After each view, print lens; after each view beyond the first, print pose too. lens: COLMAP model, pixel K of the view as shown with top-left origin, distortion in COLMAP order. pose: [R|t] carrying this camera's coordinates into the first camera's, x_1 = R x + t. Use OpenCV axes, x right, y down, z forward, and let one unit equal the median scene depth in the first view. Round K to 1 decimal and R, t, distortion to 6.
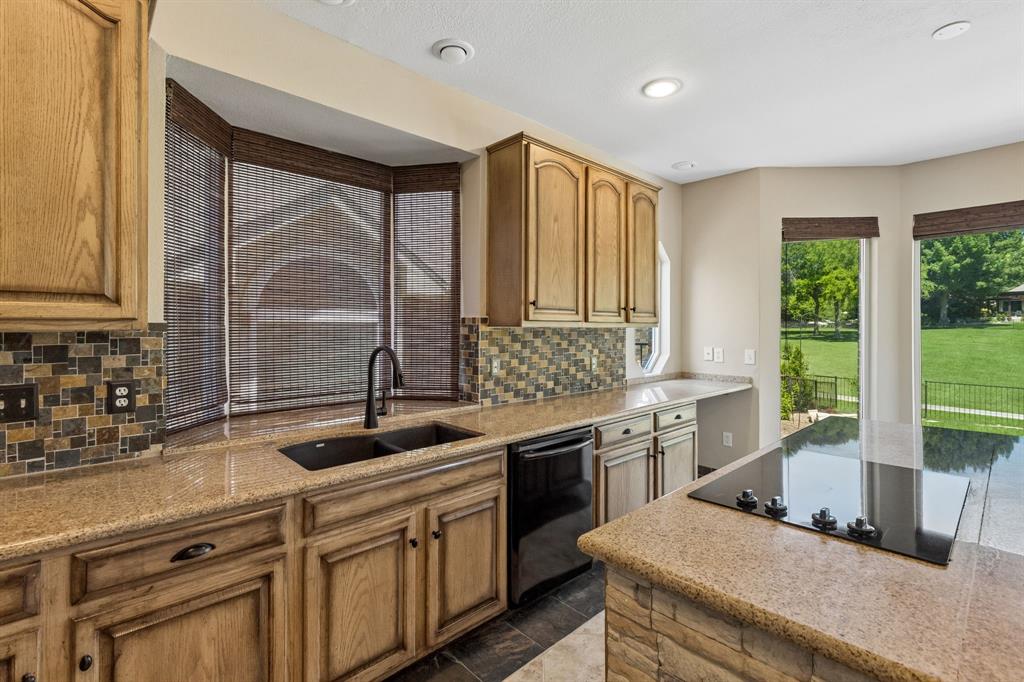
lens RADIAL K [[471.3, 0, 517.1], [0, 471.3, 330.1], [0, 0, 1]] dist [0.012197, -0.000725]
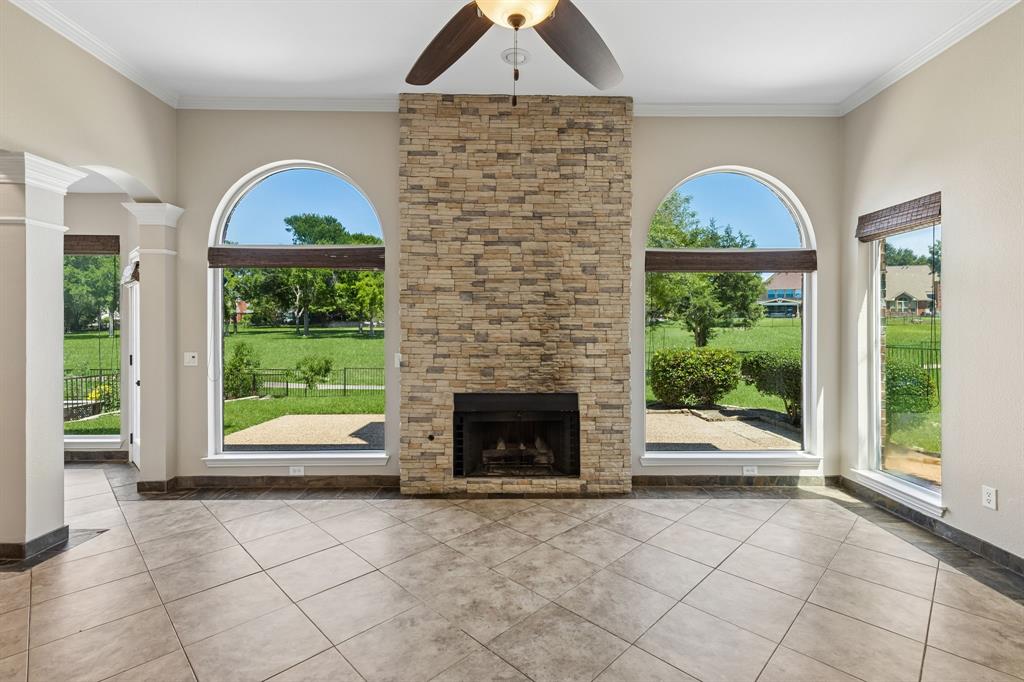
lens RADIAL K [[471.3, 0, 523.5], [0, 471.3, 331.1], [0, 0, 1]] dist [0.012197, -0.000725]
pose [[0.665828, -0.006147, 0.746080, 0.889158], [0.004179, 0.999981, 0.004510, 0.009379], [-0.746093, 0.000115, 0.665842, -0.916914]]
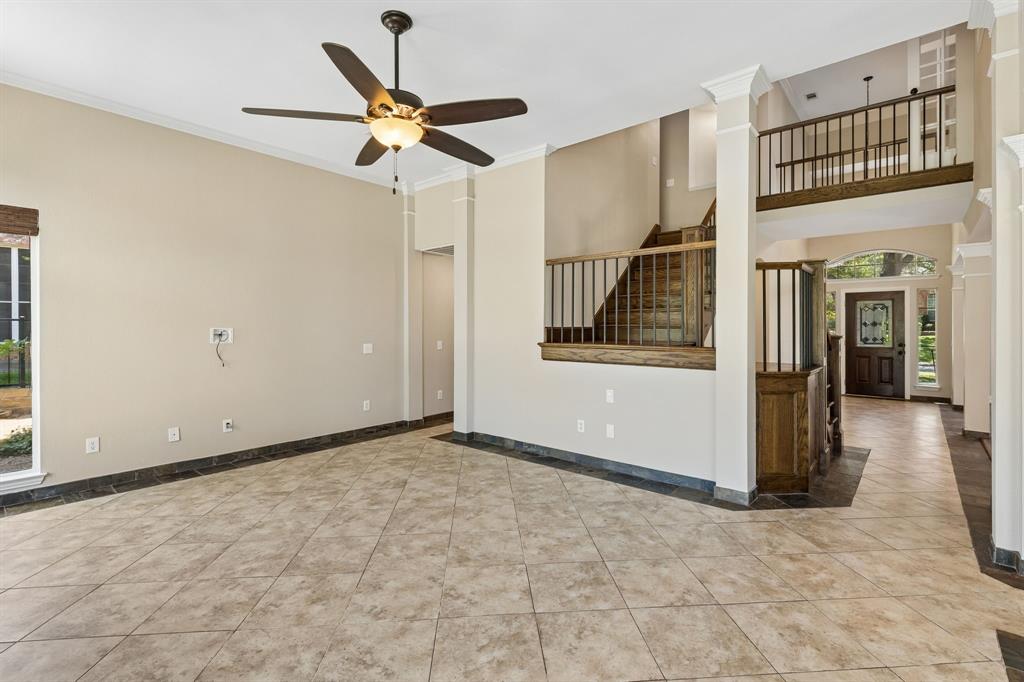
lens RADIAL K [[471.3, 0, 509.3], [0, 471.3, 331.8], [0, 0, 1]] dist [0.012197, -0.000725]
pose [[-0.994814, 0.001856, -0.101693, 1.113272], [-0.000091, 0.999817, 0.019136, 0.002932], [0.101710, 0.019046, -0.994632, 0.168892]]
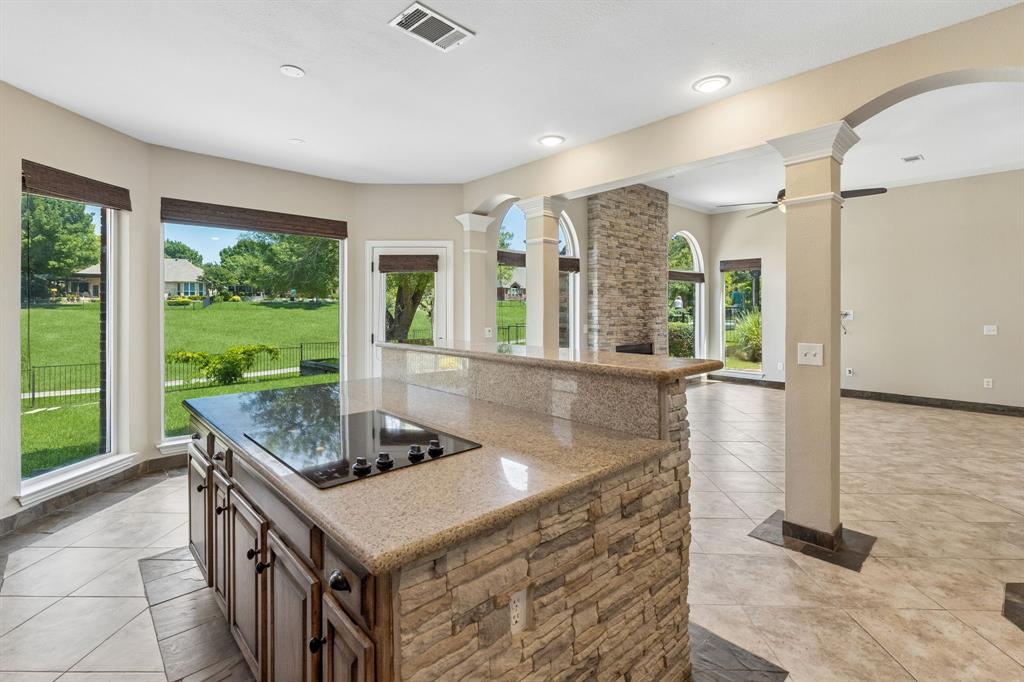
lens RADIAL K [[471.3, 0, 529.2], [0, 471.3, 312.4], [0, 0, 1]] dist [0.012197, -0.000725]
pose [[-0.022451, -0.009778, 0.999700, -0.212109], [0.005760, 0.999934, 0.009910, 0.000161], [-0.999731, 0.005980, -0.022393, 0.231305]]
